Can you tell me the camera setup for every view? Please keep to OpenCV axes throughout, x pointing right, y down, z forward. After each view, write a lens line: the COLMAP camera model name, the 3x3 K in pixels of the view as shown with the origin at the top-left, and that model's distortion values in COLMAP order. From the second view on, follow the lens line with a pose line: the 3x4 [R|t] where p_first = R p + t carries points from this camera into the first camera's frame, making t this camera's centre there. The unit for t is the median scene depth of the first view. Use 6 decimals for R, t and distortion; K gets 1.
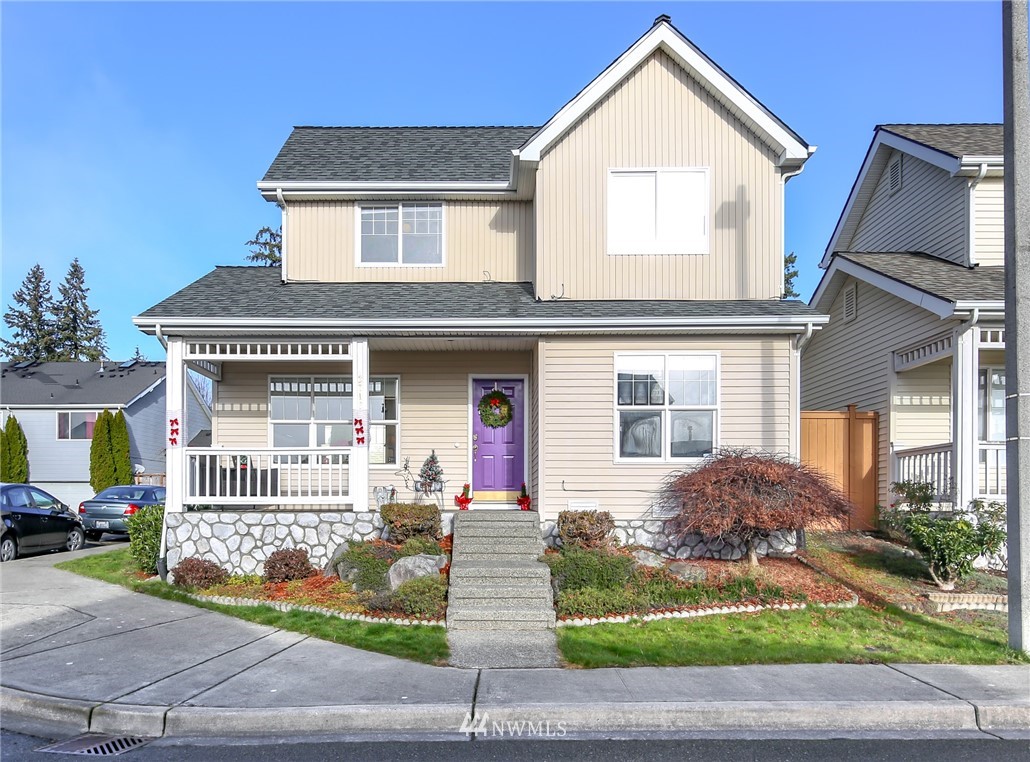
lens RADIAL K [[765.0, 0, 422.4], [0, 765.0, 384.0], [0, 0, 1]] dist [0.007775, 0.001877]
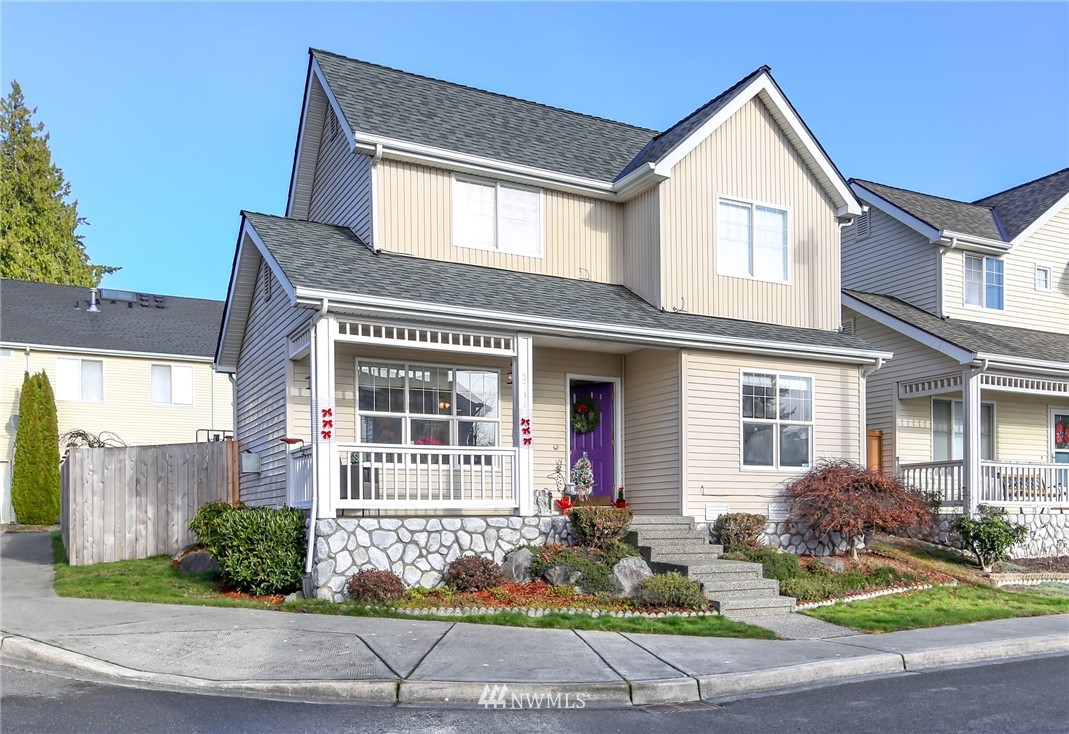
lens RADIAL K [[1029.9, 0, 583.5], [0, 1029.9, 304.1], [0, 0, 1]] dist [0.035522, 0.012773]
pose [[0.851182, 0.101633, 0.514937, -0.705202], [-0.076864, 0.994633, -0.069254, -0.013625], [-0.519212, 0.019368, 0.854426, -0.149149]]
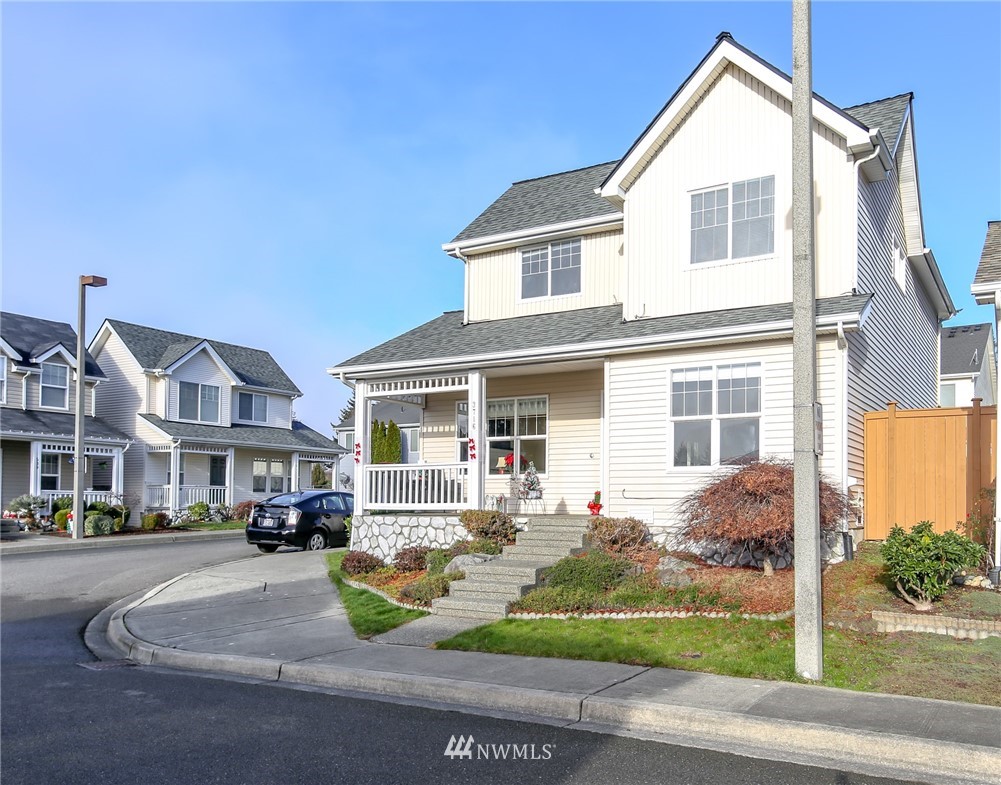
lens RADIAL K [[756.8, 0, 537.8], [0, 756.8, 348.6], [0, 0, 1]] dist [0.017850, 0.001480]
pose [[0.885373, -0.092189, -0.455649, 0.565469], [0.071554, 0.995485, -0.062375, -0.013044], [0.459342, 0.022622, 0.887971, -0.012782]]
